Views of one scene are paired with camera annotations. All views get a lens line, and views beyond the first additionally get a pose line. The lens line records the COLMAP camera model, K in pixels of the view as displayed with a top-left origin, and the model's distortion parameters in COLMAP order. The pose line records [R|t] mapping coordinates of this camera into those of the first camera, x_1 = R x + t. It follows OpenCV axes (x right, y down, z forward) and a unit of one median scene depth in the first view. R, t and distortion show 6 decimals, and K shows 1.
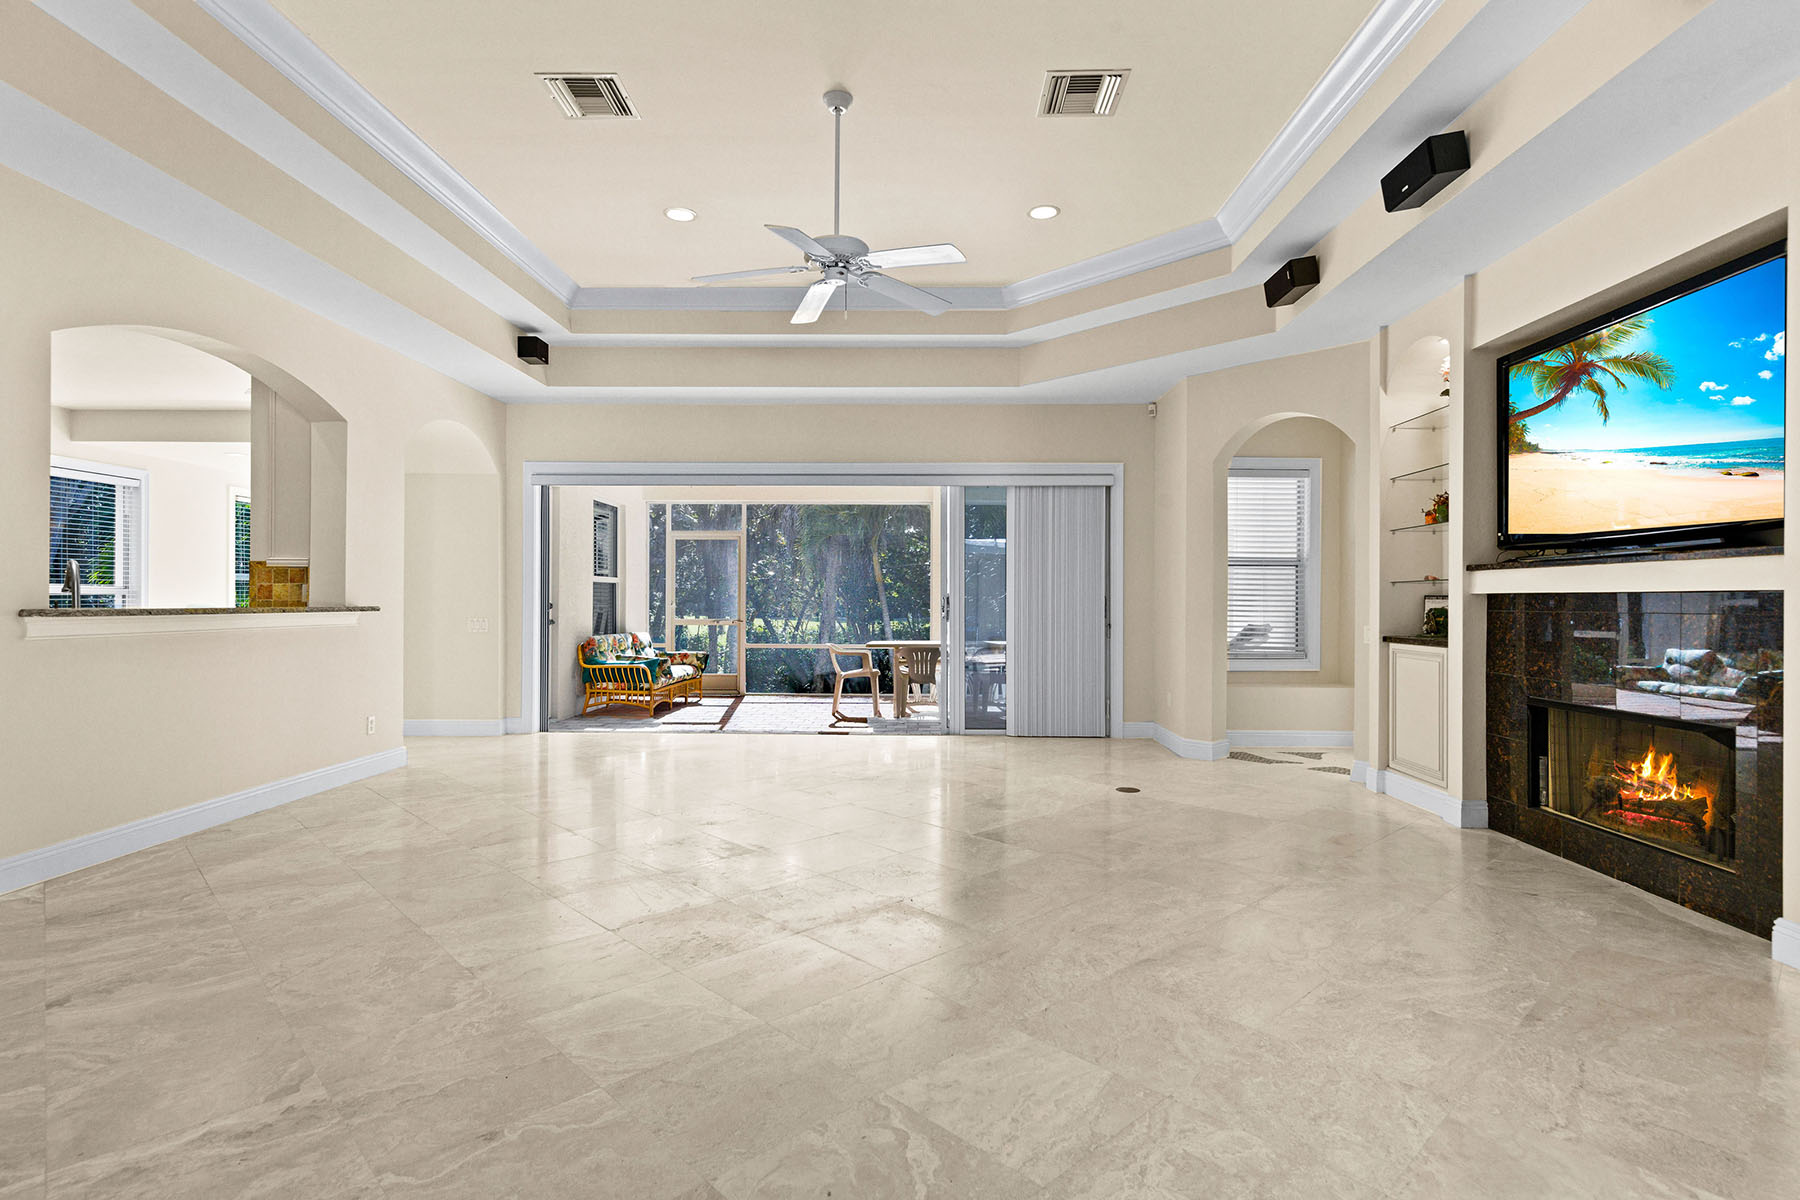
lens RADIAL K [[913.1, 0, 907.2], [0, 913.1, 598.3], [0, 0, 1]] dist [0.006836, 0.000895]
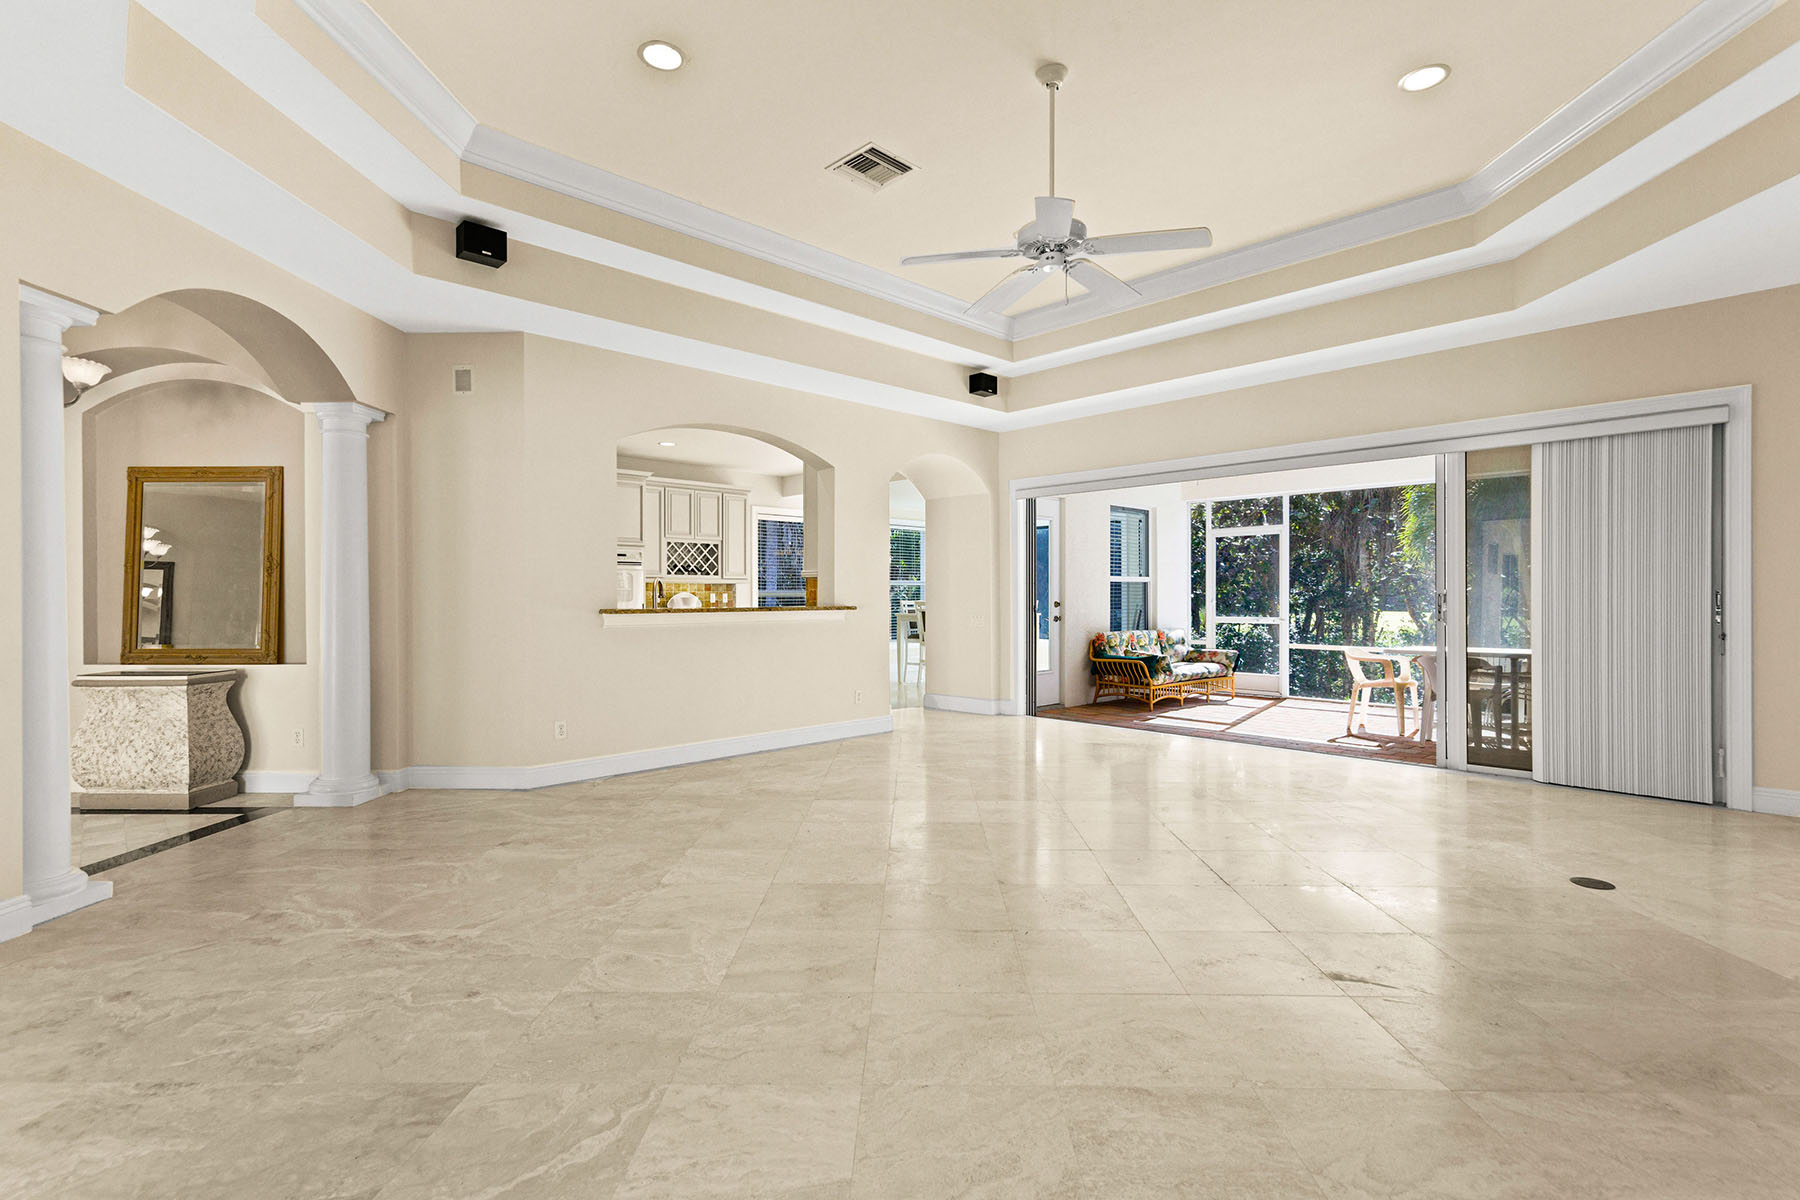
lens RADIAL K [[845.1, 0, 900.4], [0, 845.1, 598.4], [0, 0, 1]] dist [0.009450, -0.000723]
pose [[0.700915, -0.003679, -0.713236, 0.260779], [0.007998, 0.999964, 0.002703, -0.003856], [0.713200, -0.007599, 0.700919, 0.159055]]
